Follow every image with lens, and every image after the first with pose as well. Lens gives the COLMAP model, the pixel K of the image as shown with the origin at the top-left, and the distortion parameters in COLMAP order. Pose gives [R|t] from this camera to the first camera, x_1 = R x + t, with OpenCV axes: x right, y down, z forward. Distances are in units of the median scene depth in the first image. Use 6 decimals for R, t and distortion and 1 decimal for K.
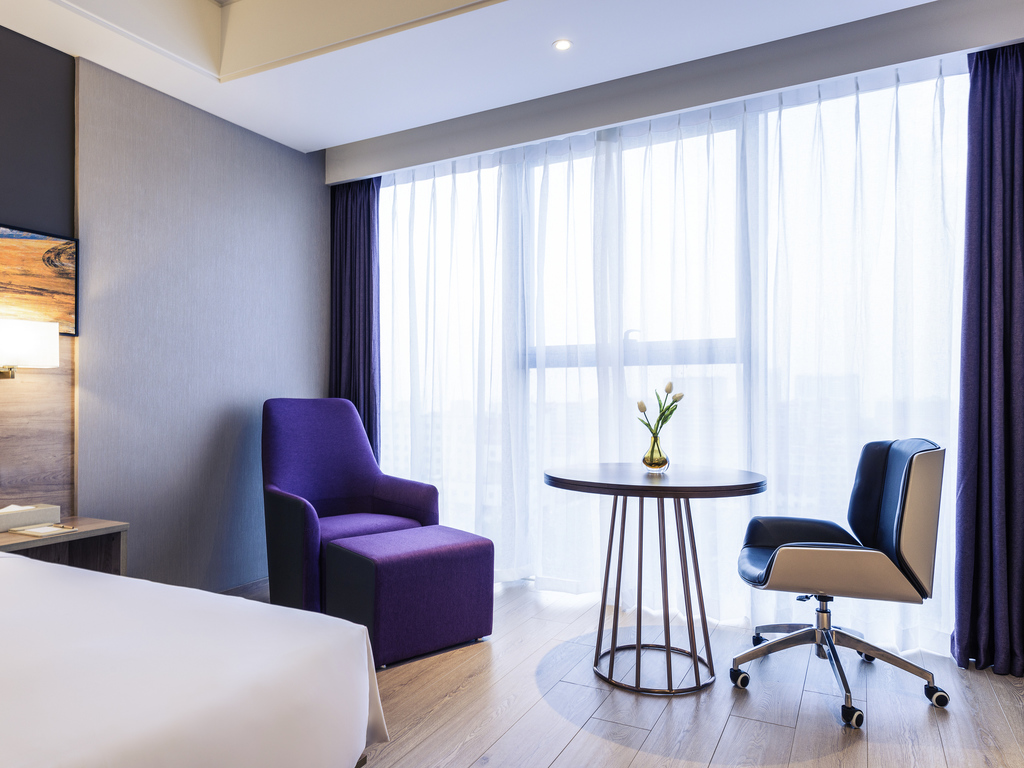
lens RADIAL K [[634.0, 0, 558.0], [0, 634.0, 393.6], [0, 0, 1]] dist [0.000073, 0.000009]
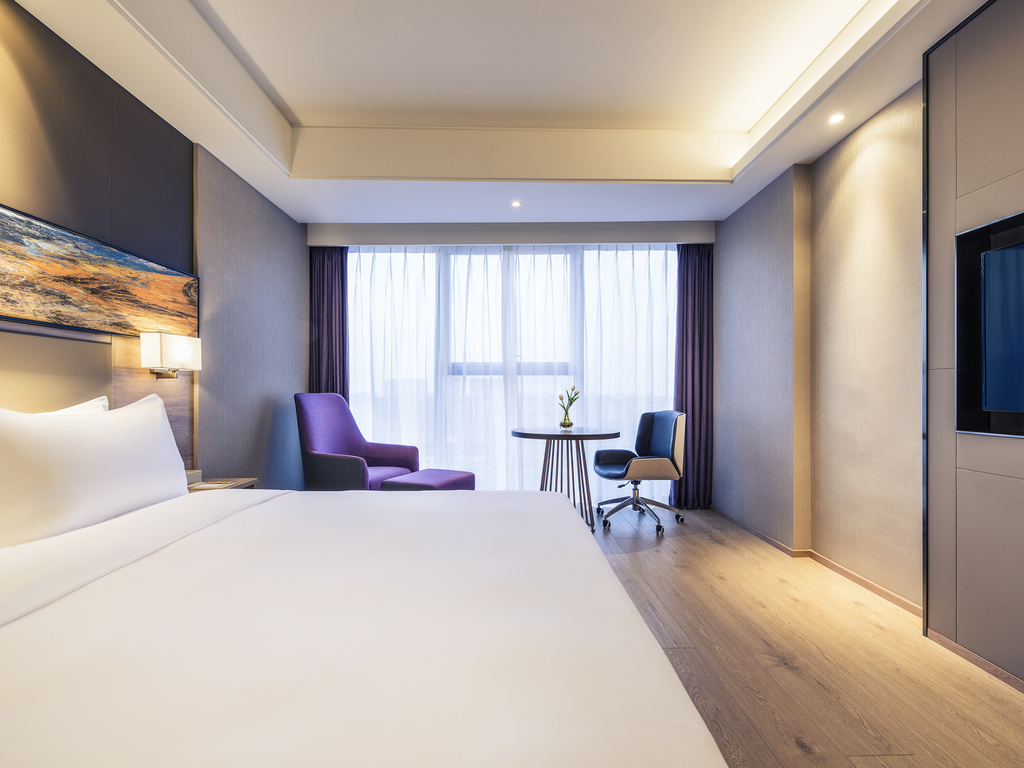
lens RADIAL K [[439.5, 0, 515.2], [0, 439.5, 406.8], [0, 0, 1]] dist [-0.000768, -0.000216]
pose [[0.892327, -0.013476, 0.451188, -0.579934], [-0.003176, 0.999342, 0.036131, 0.001078], [-0.451378, -0.033674, 0.891697, -0.168534]]
